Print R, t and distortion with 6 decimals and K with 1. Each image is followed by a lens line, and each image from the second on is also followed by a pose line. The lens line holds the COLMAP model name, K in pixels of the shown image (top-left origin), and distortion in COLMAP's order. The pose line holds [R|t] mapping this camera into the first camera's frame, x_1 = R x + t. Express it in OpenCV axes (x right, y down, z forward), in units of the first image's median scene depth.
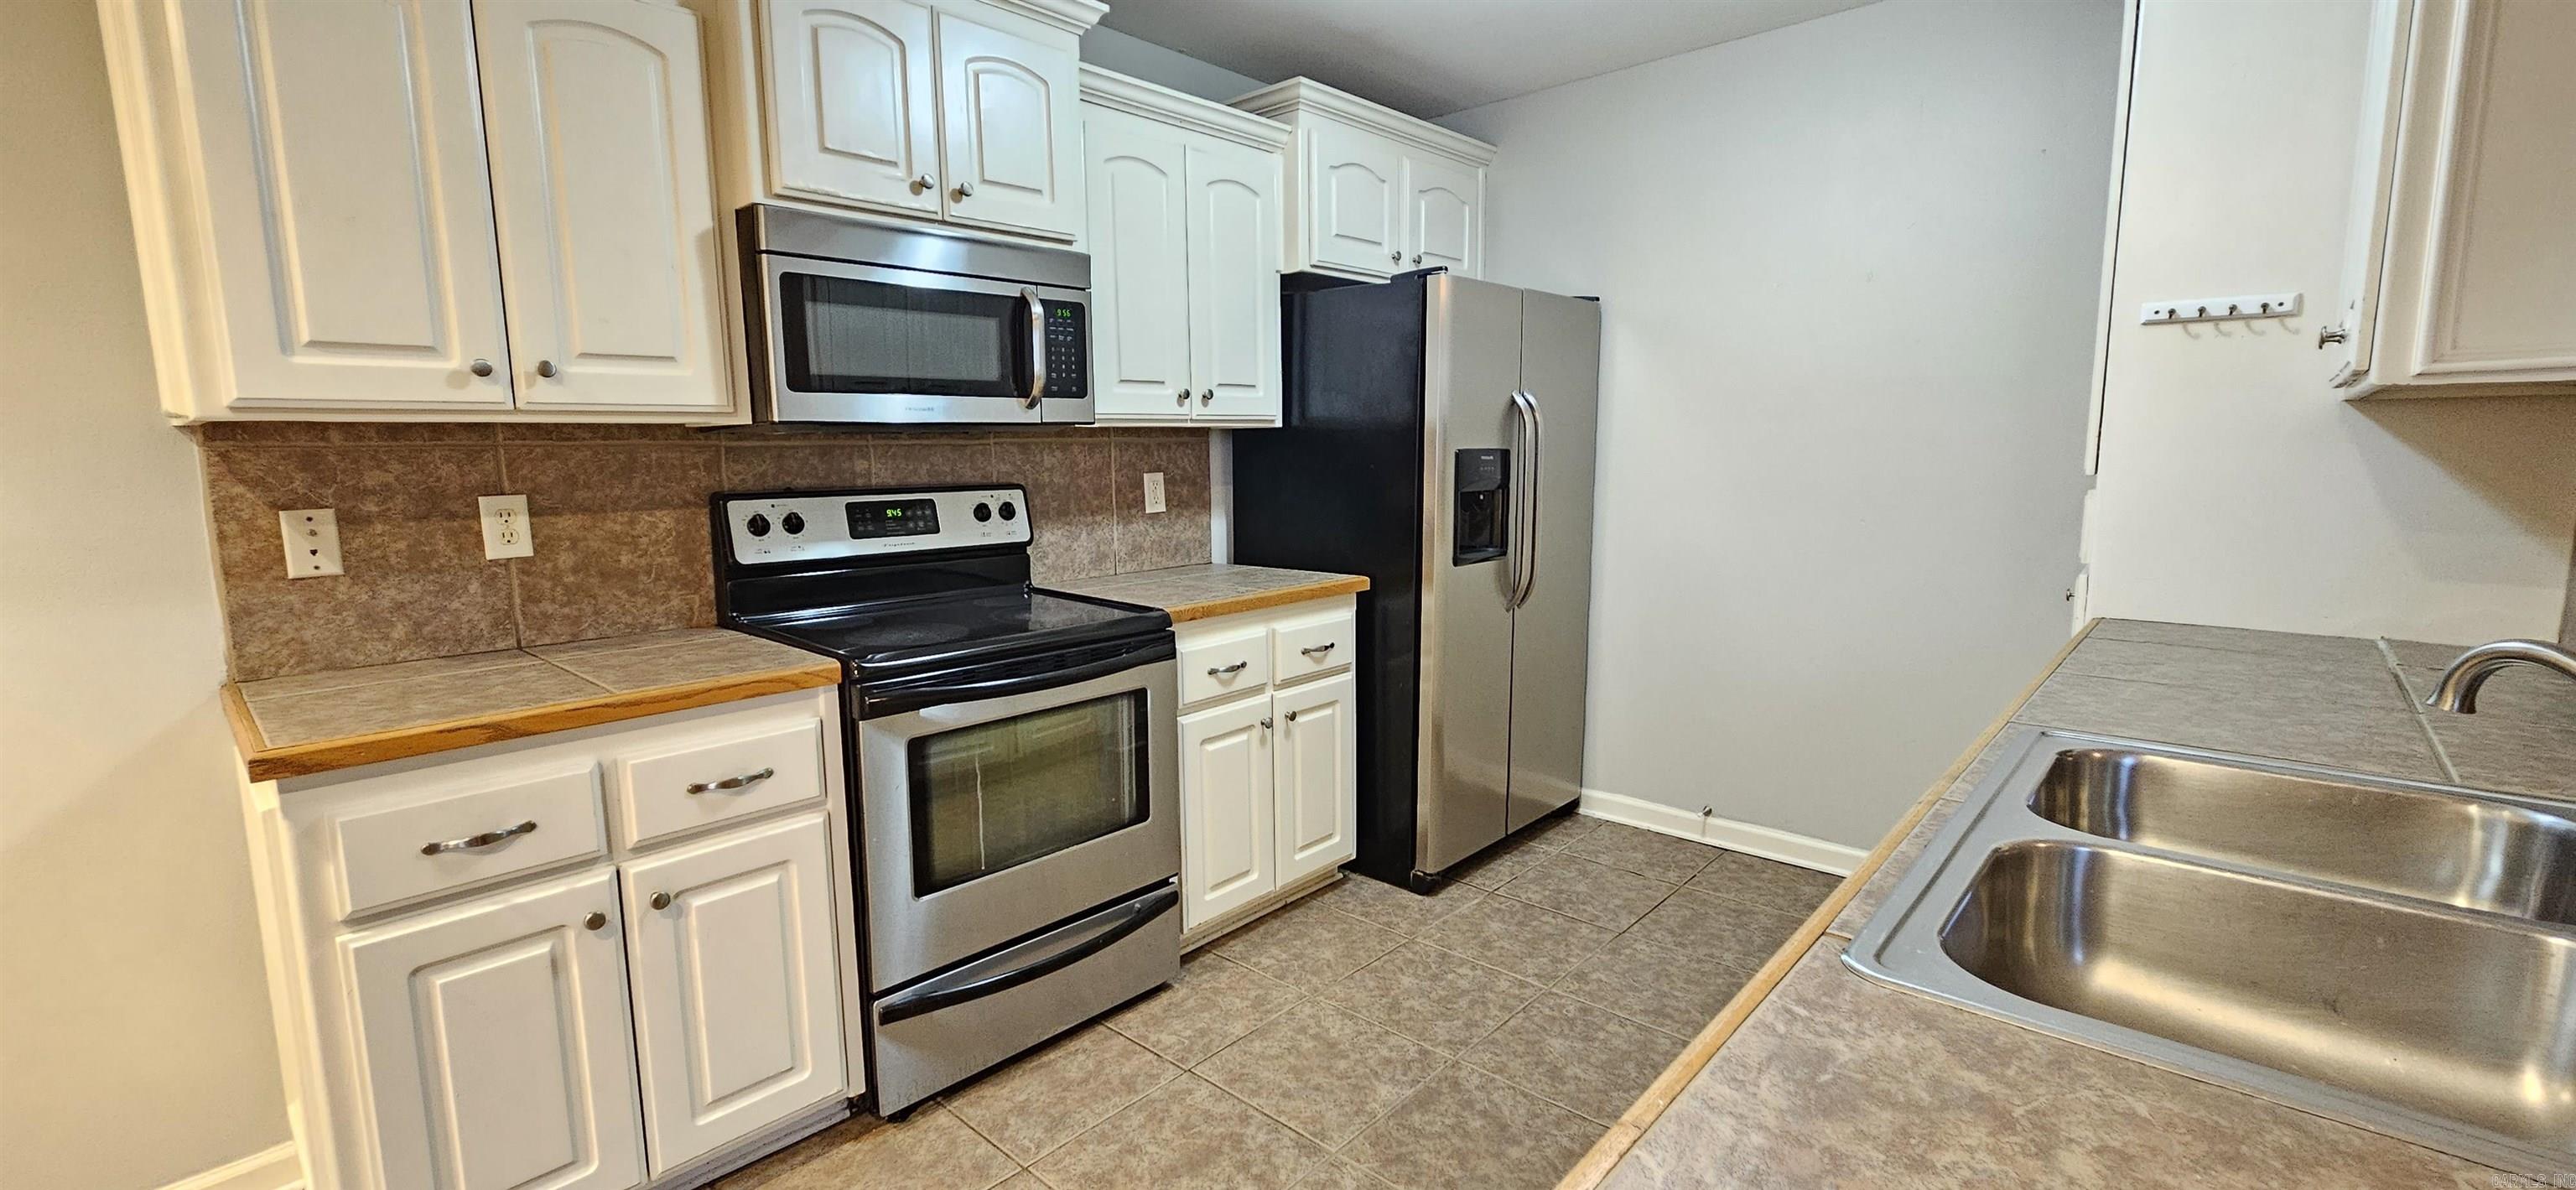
lens RADIAL K [[1055.7, 0, 1282.3], [0, 1055.7, 587.5], [0, 0, 1]] dist [0.003619, -0.003203]
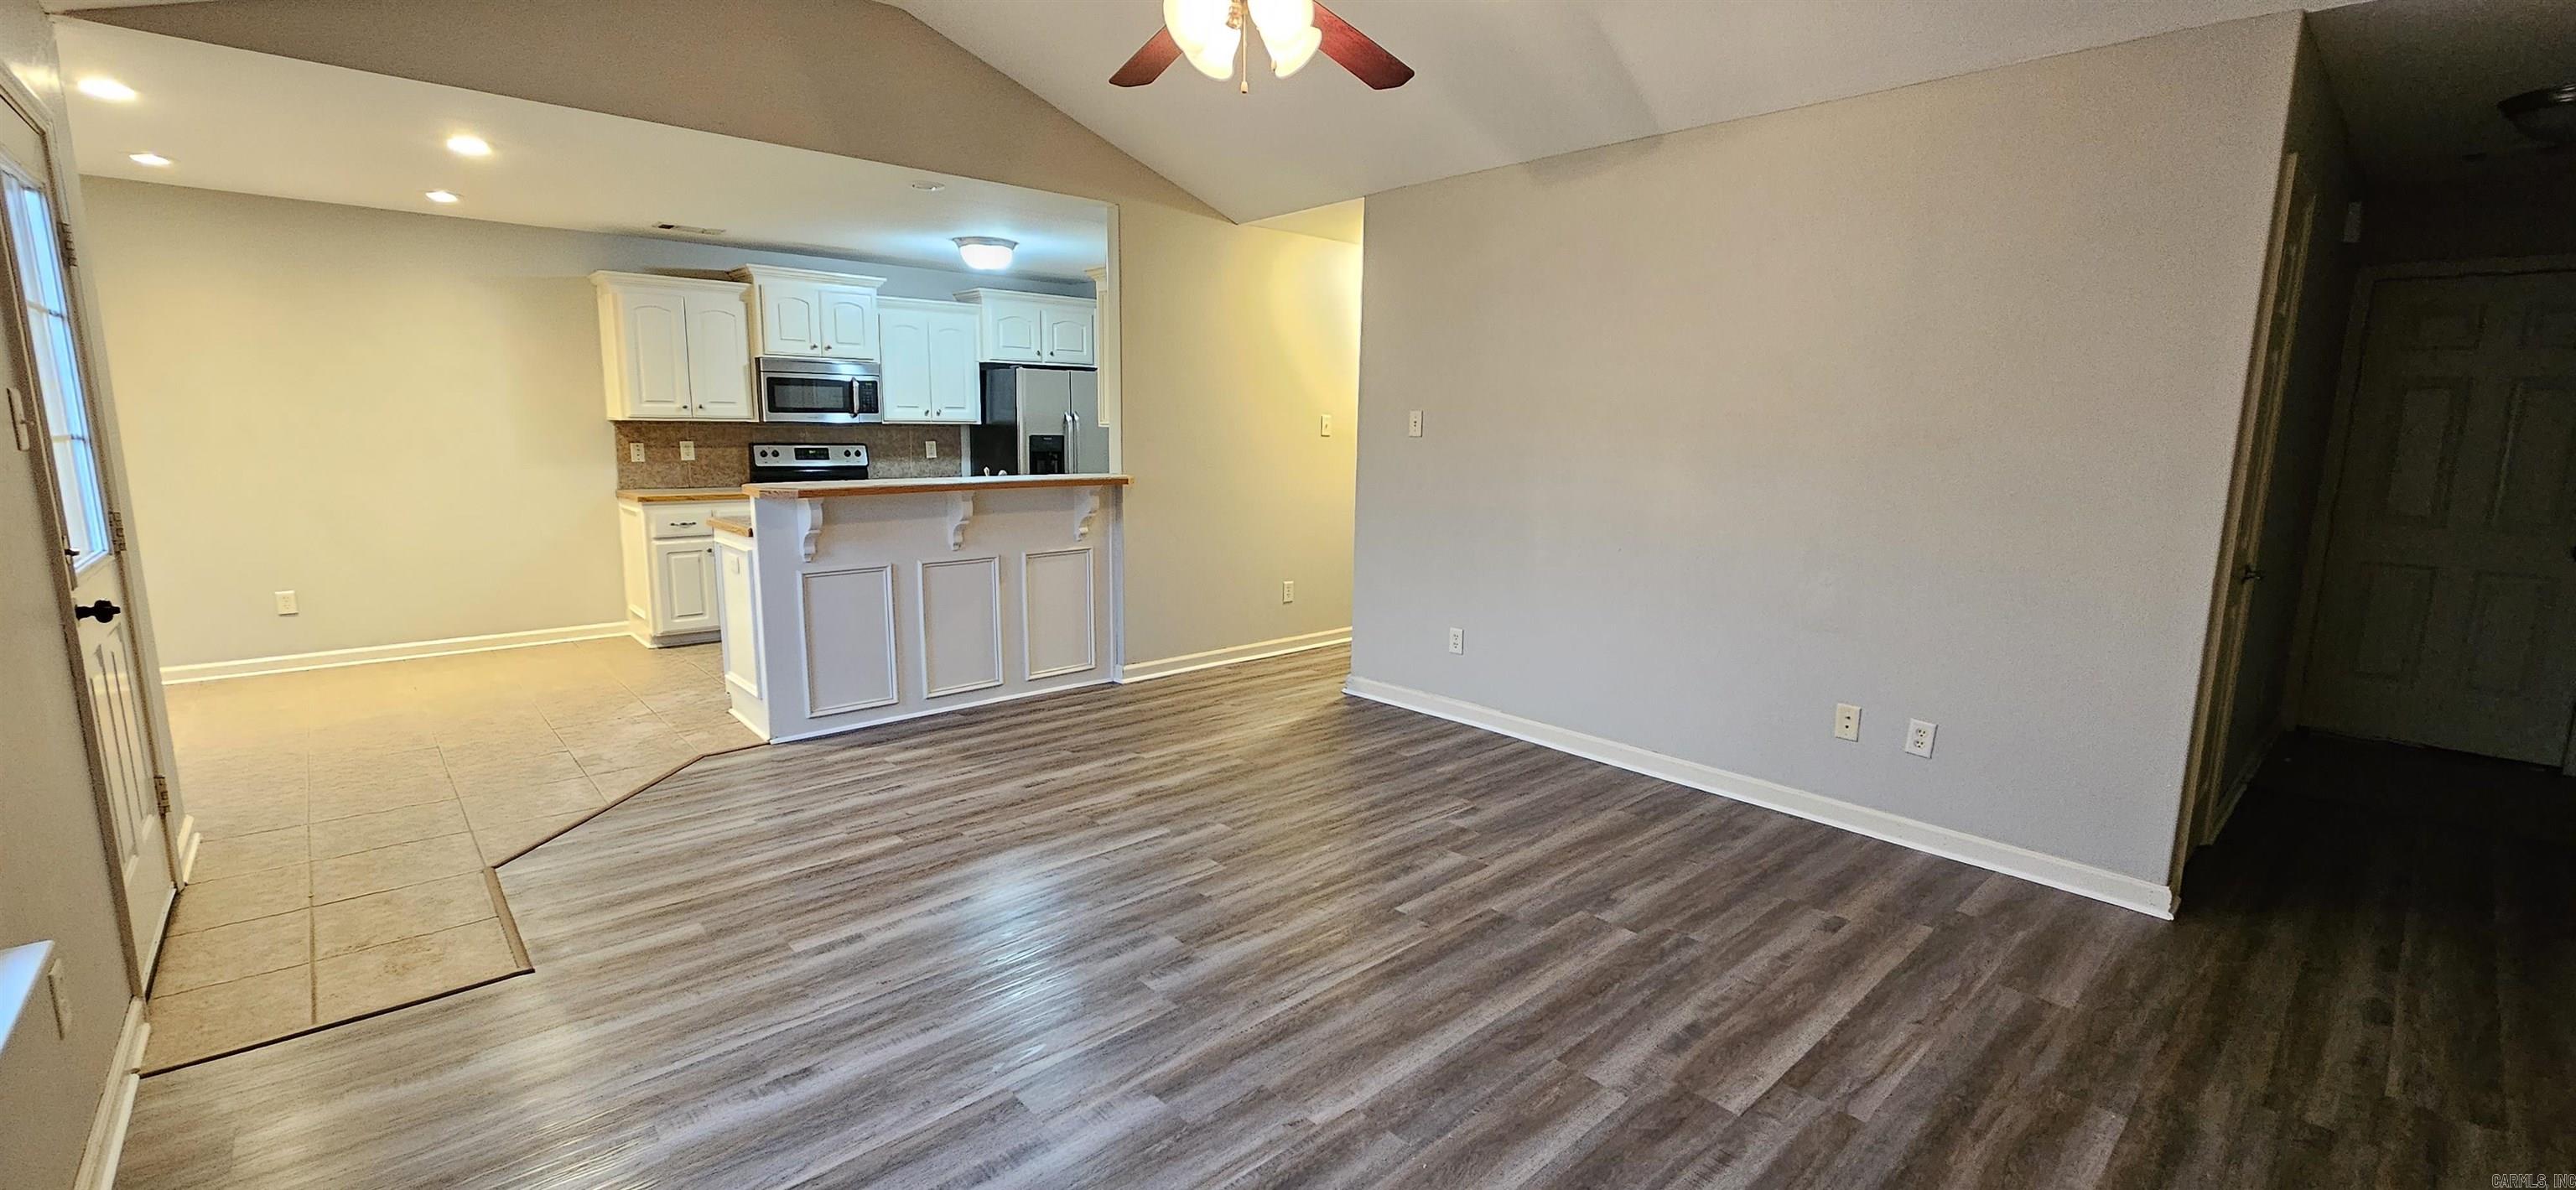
lens RADIAL K [[1055.7, 0, 1277.9], [0, 1055.7, 587.0], [0, 0, 1]] dist [0.003619, -0.003203]
pose [[0.995262, 0.039633, -0.088788, 1.430262], [-0.037880, 0.999054, 0.021340, 0.229858], [0.089550, -0.017875, 0.995822, -2.157700]]
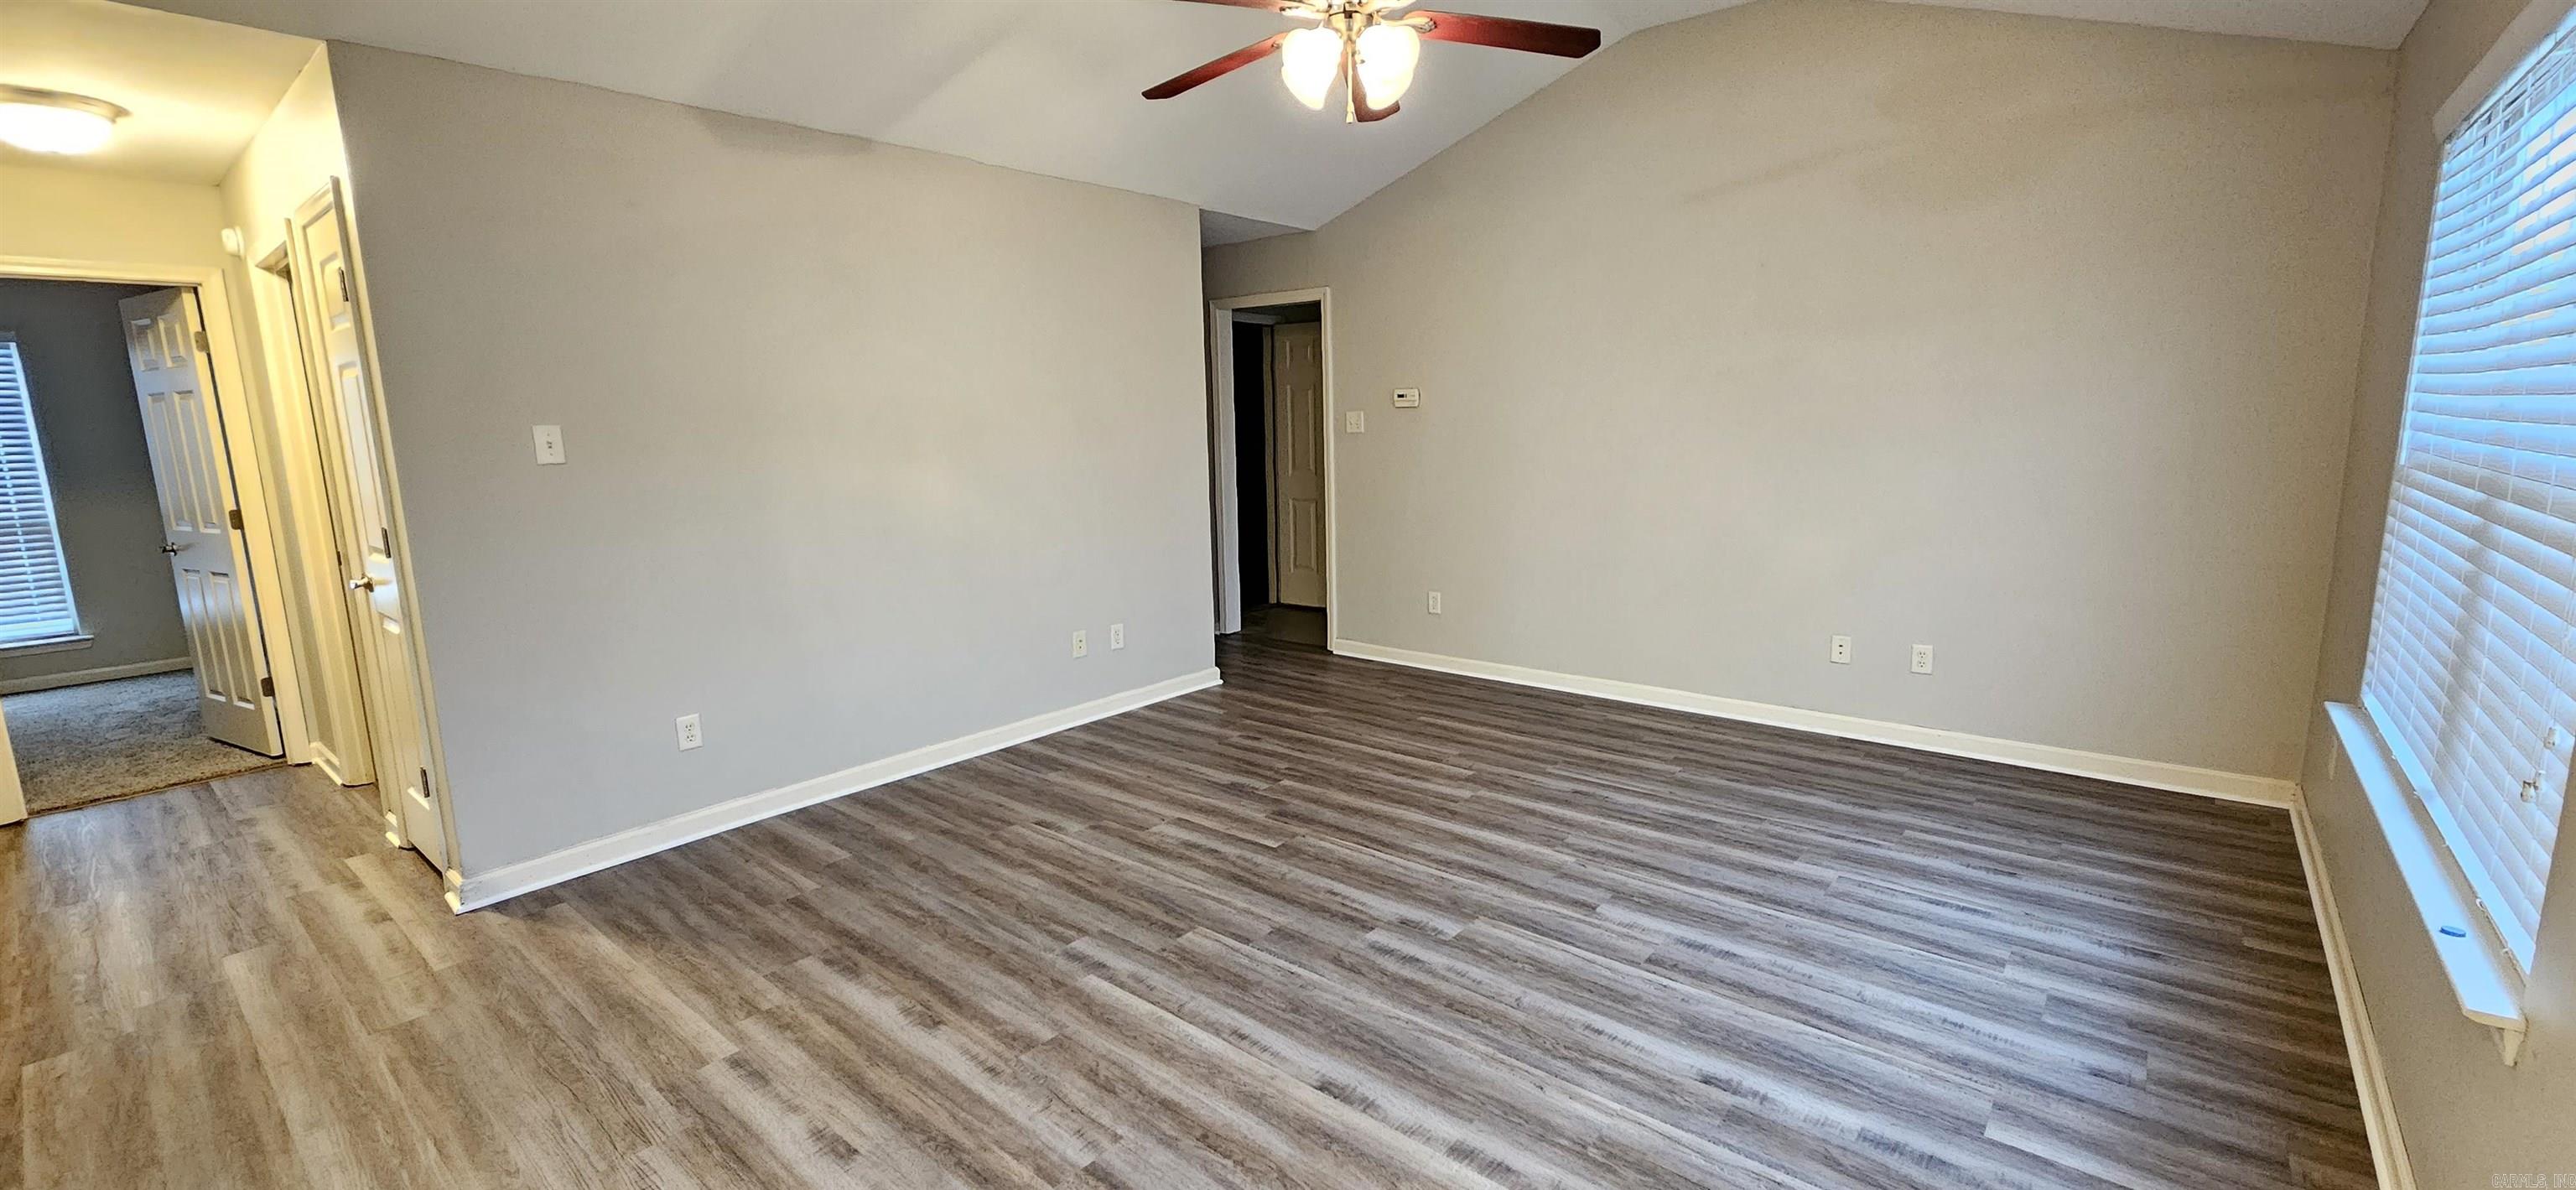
lens RADIAL K [[1055.7, 0, 1284.1], [0, 1055.7, 588.3], [0, 0, 1]] dist [0.003619, -0.003203]
pose [[-0.041788, -0.147866, 0.988124, -0.141890], [0.162926, 0.974742, 0.152754, 0.042131], [-0.985753, 0.167374, -0.016641, -0.728879]]
